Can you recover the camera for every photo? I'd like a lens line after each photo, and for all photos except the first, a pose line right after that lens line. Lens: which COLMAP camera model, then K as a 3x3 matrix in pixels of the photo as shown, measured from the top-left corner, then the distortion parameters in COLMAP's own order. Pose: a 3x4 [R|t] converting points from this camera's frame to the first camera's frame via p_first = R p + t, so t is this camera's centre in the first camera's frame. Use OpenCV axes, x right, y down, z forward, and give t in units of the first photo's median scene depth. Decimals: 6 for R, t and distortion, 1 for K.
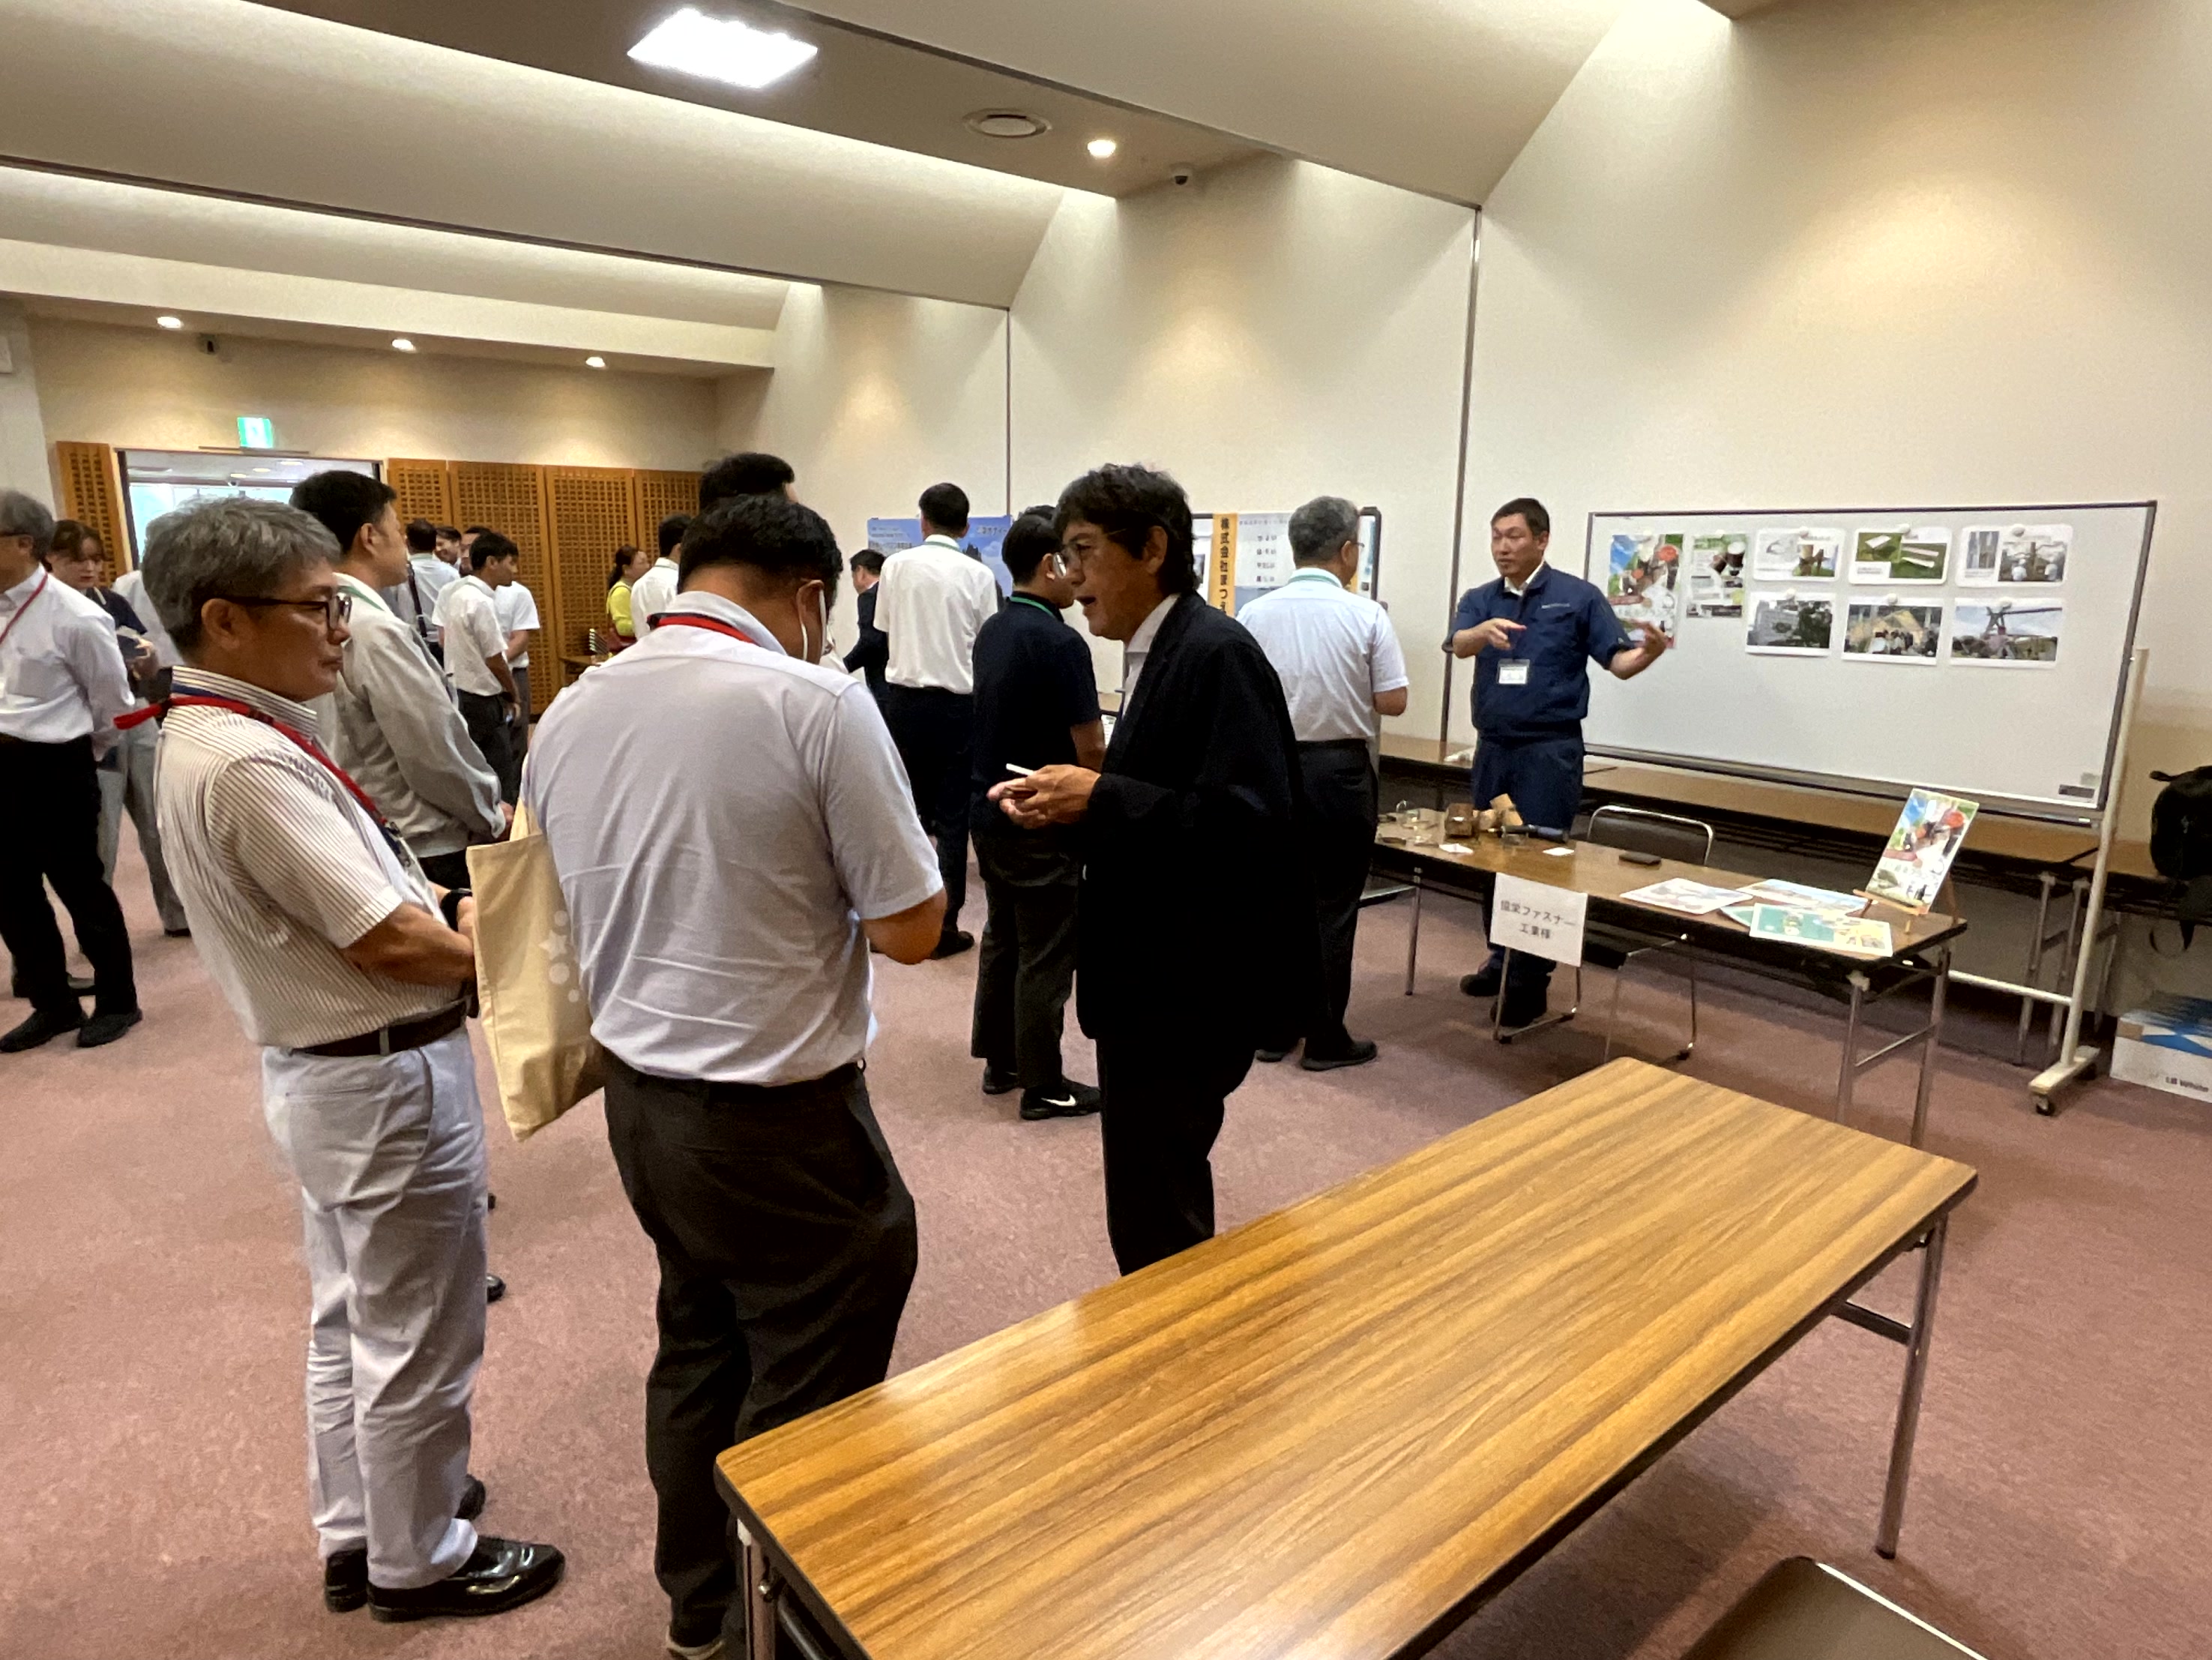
lens RADIAL K [[1308.5, 0, 1112.6], [0, 1308.5, 834.0], [0, 0, 1]] dist [-0.014846, 0.001379]
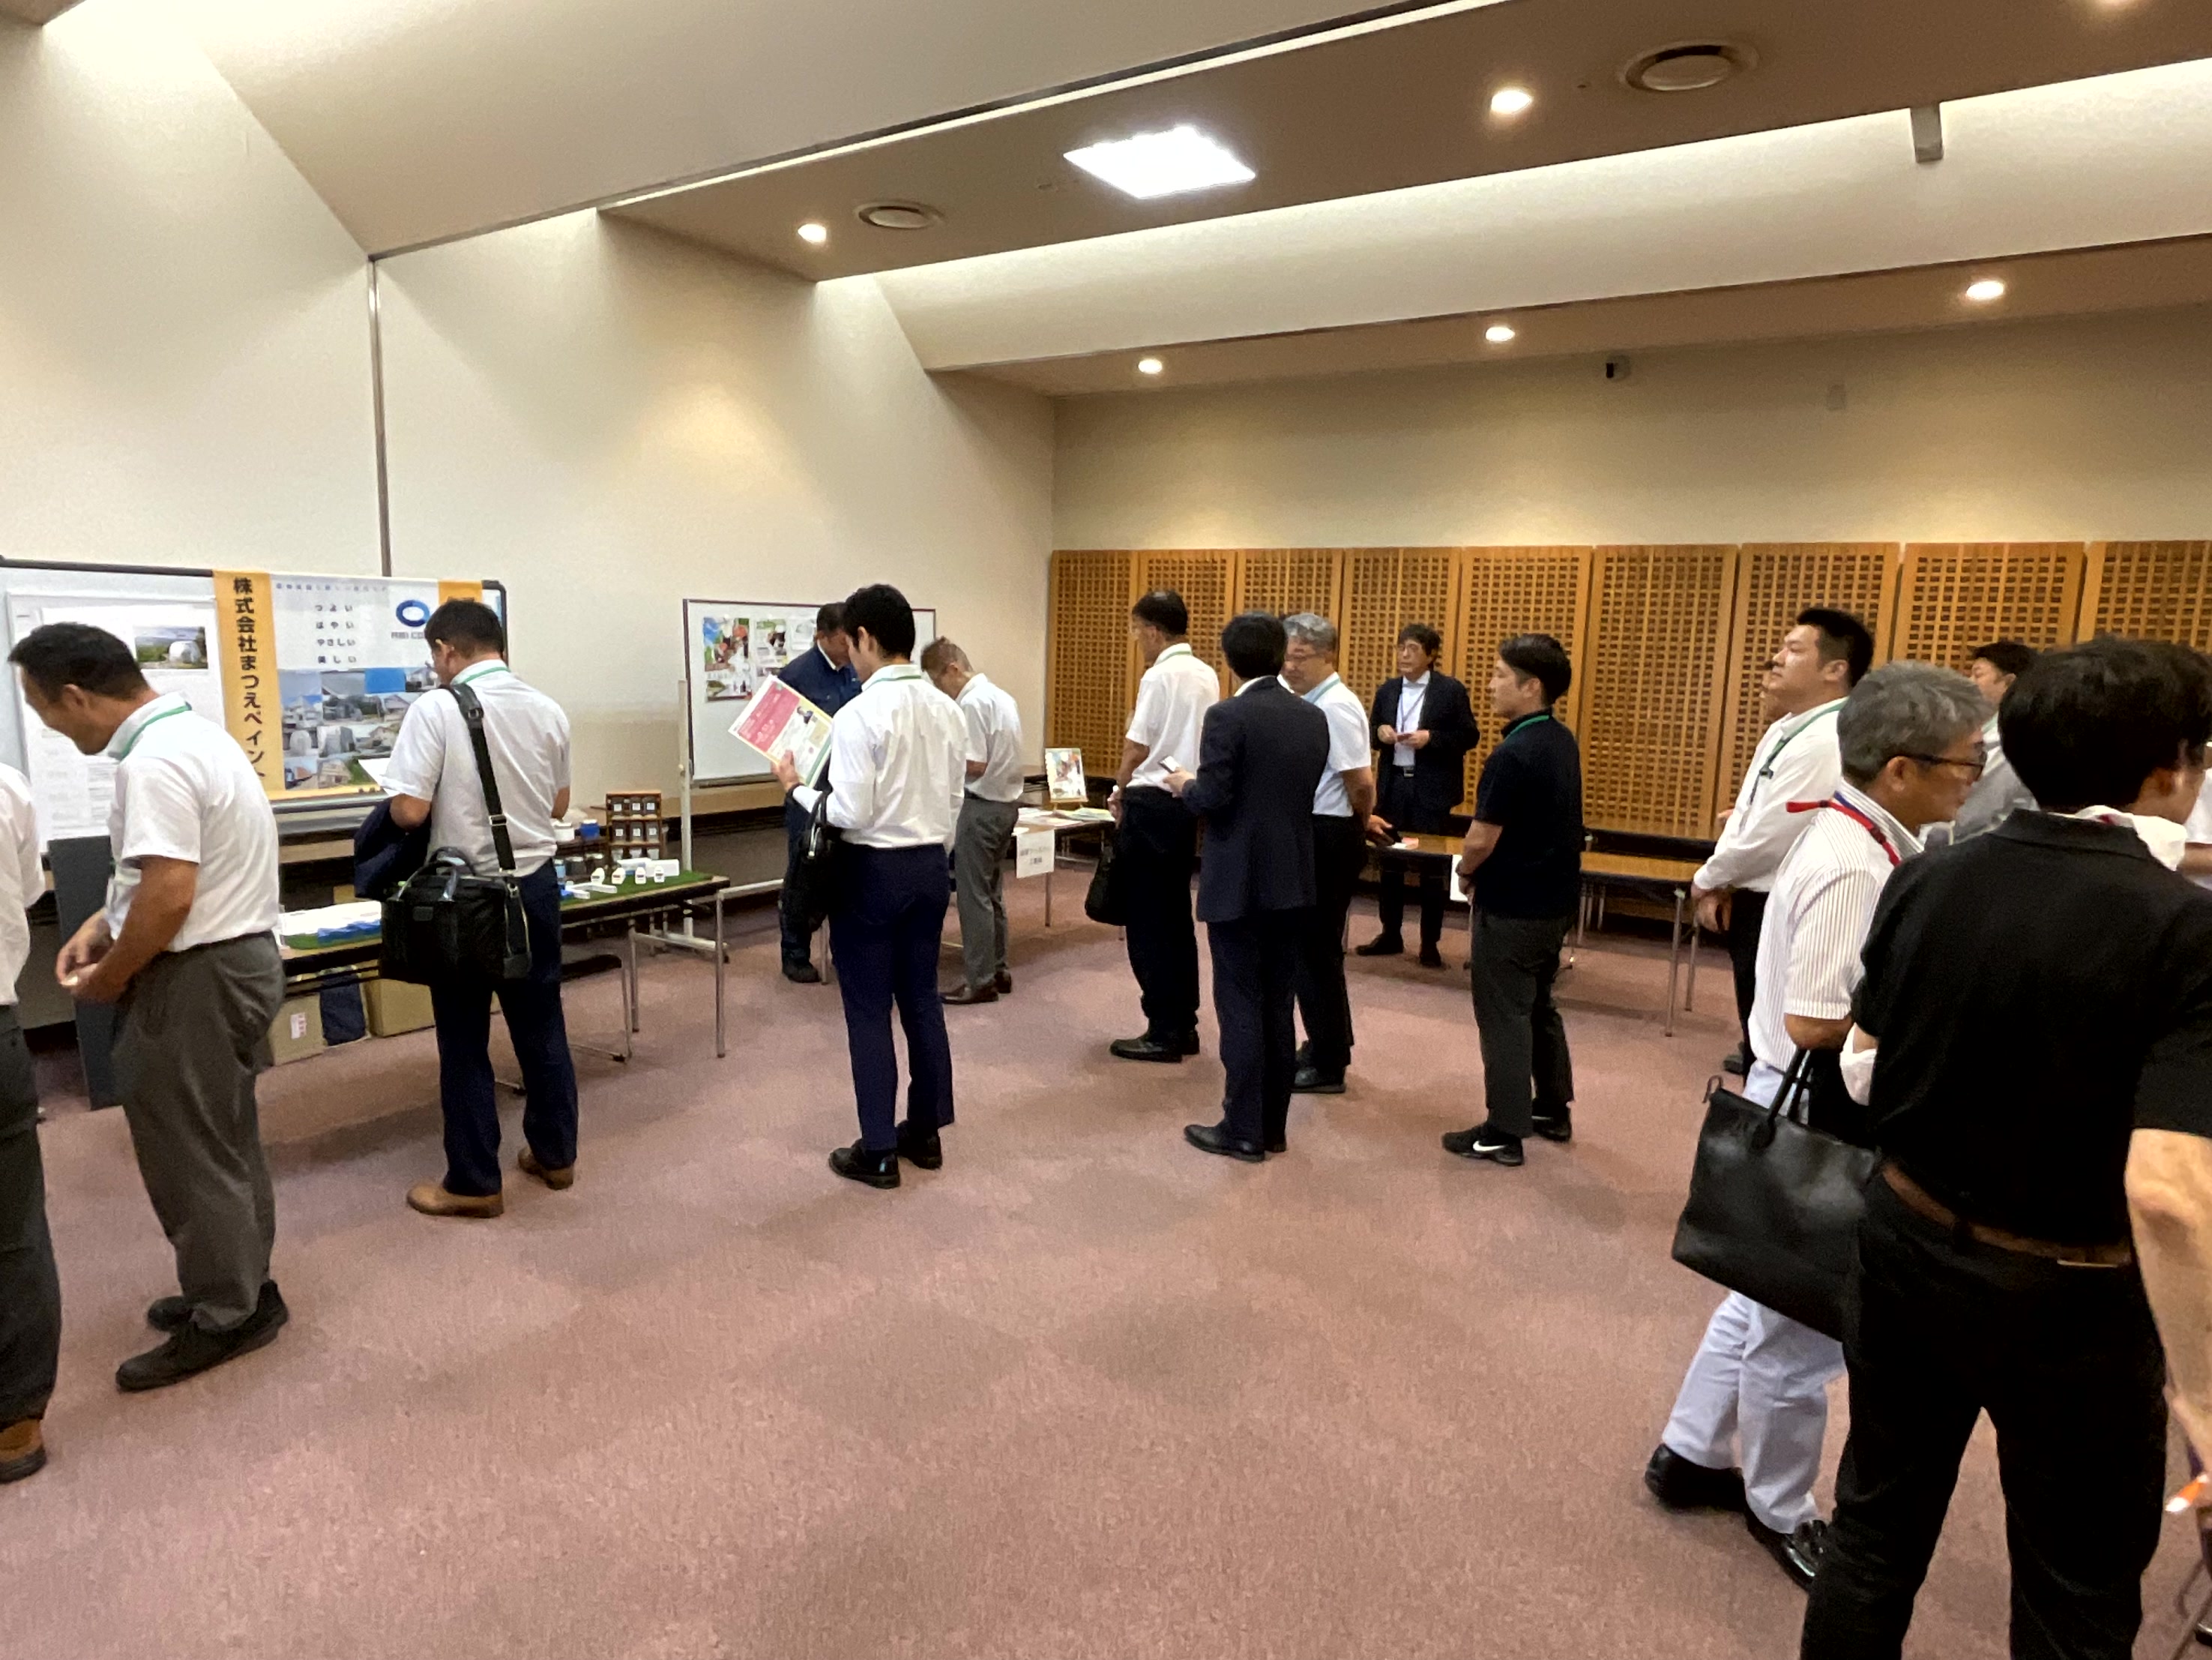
lens RADIAL K [[1308.5, 0, 1104.8], [0, 1308.5, 836.3], [0, 0, 1]] dist [-0.014846, 0.001379]
pose [[-0.295015, -0.168699, 0.940482, -1.056630], [0.164079, 0.960725, 0.223799, -0.262615], [-0.941299, 0.220337, -0.255748, 1.076836]]
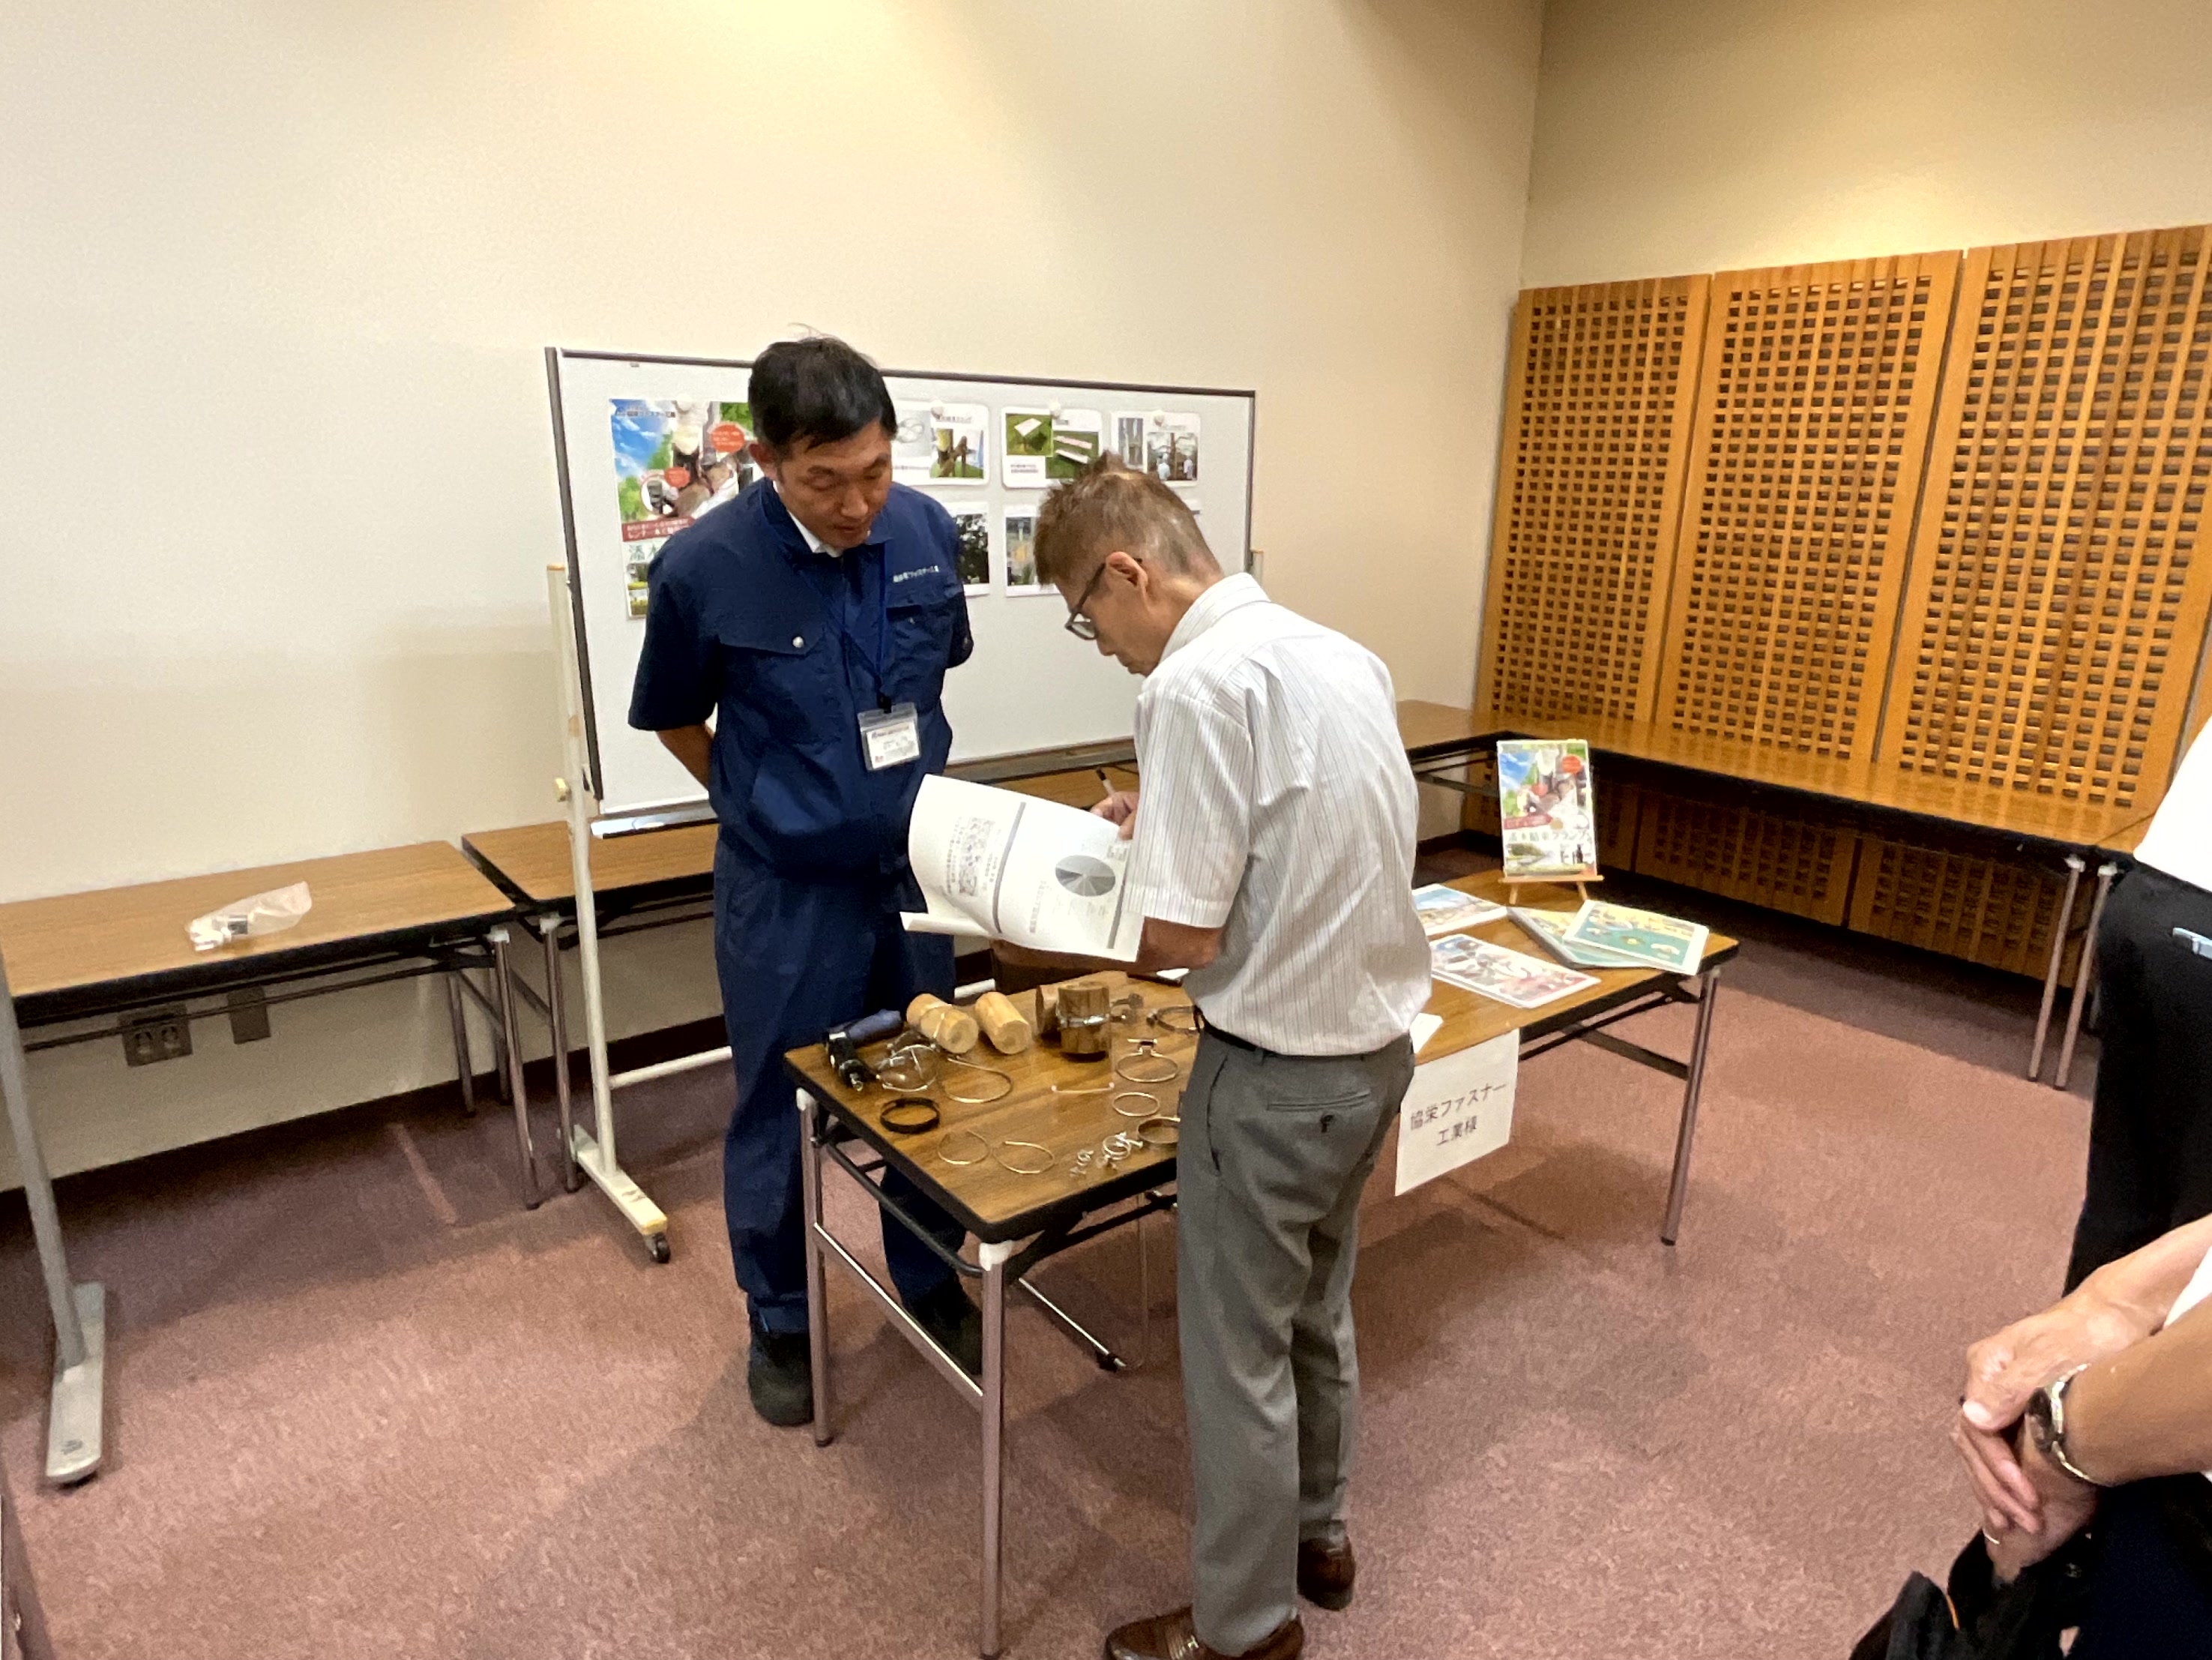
lens RADIAL K [[1308.5, 0, 1115.2], [0, 1308.5, 839.7], [0, 0, 1]] dist [-0.014846, 0.001379]
pose [[-0.000464, -0.290175, 0.956973, -0.150051], [0.186696, 0.940123, 0.285156, -0.189500], [-0.982418, 0.178795, 0.053739, 0.873023]]
